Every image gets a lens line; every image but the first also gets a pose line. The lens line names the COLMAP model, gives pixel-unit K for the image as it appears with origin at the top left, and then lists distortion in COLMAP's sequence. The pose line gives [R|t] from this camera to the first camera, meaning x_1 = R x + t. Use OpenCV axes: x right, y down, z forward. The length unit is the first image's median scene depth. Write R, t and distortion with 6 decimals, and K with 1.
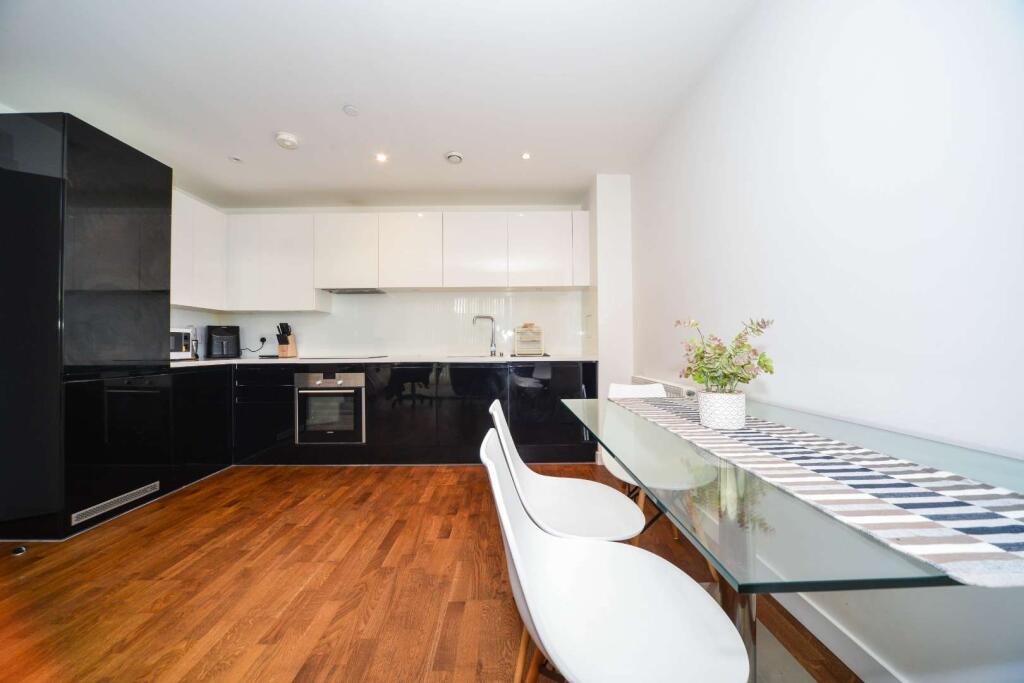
lens RADIAL K [[348.8, 0, 508.9], [0, 348.8, 342.2], [0, 0, 1]] dist [-0.014197, 0.000320]
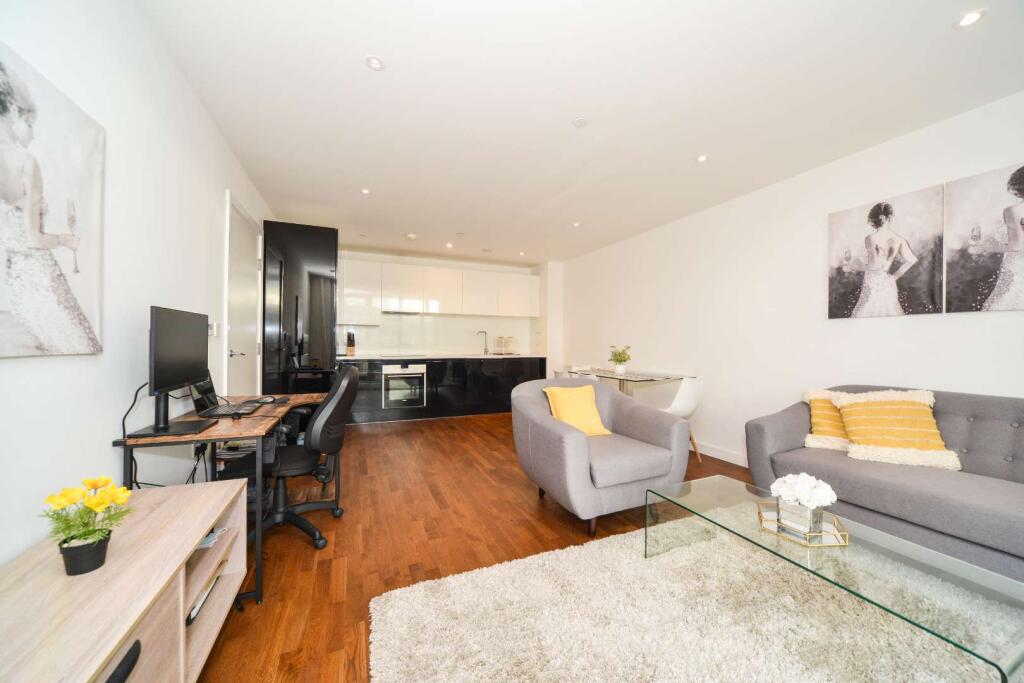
lens RADIAL K [[348.8, 0, 508.1], [0, 348.8, 343.2], [0, 0, 1]] dist [-0.014197, 0.000320]
pose [[0.923151, 0.014506, 0.384164, -0.706226], [-0.017933, 0.999825, 0.005341, -0.032450], [-0.384020, -0.011819, 0.923249, -0.732271]]
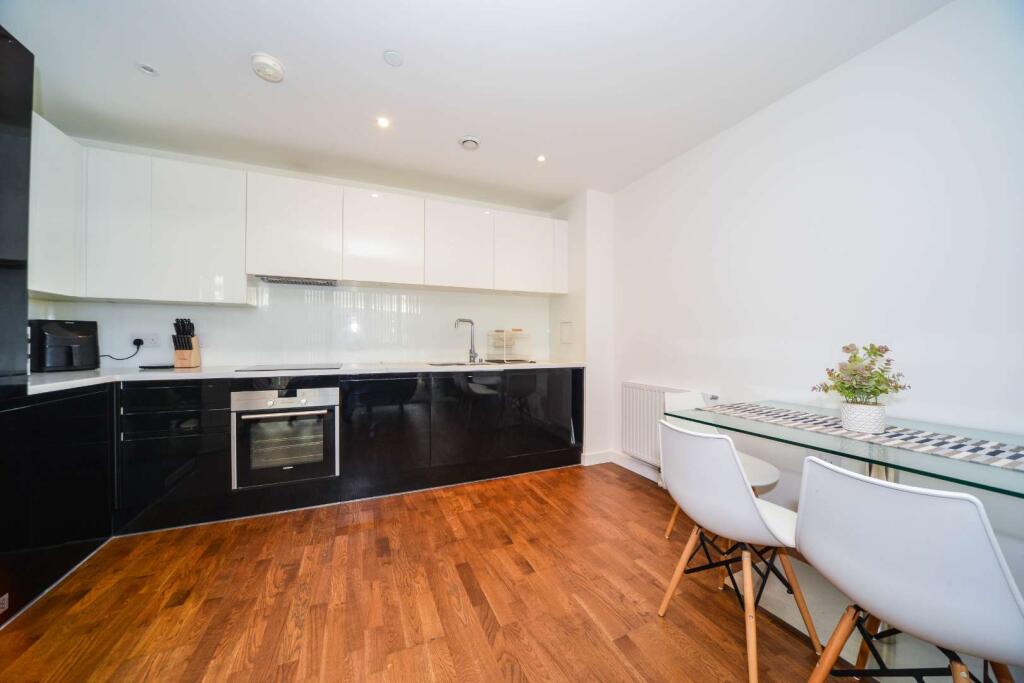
lens RADIAL K [[348.8, 0, 509.7], [0, 348.8, 342.6], [0, 0, 1]] dist [-0.014197, 0.000320]
pose [[0.920574, 0.009644, 0.390450, -0.370234], [-0.013165, 0.999893, 0.006343, -0.024167], [-0.390347, -0.010979, 0.920602, 0.122746]]
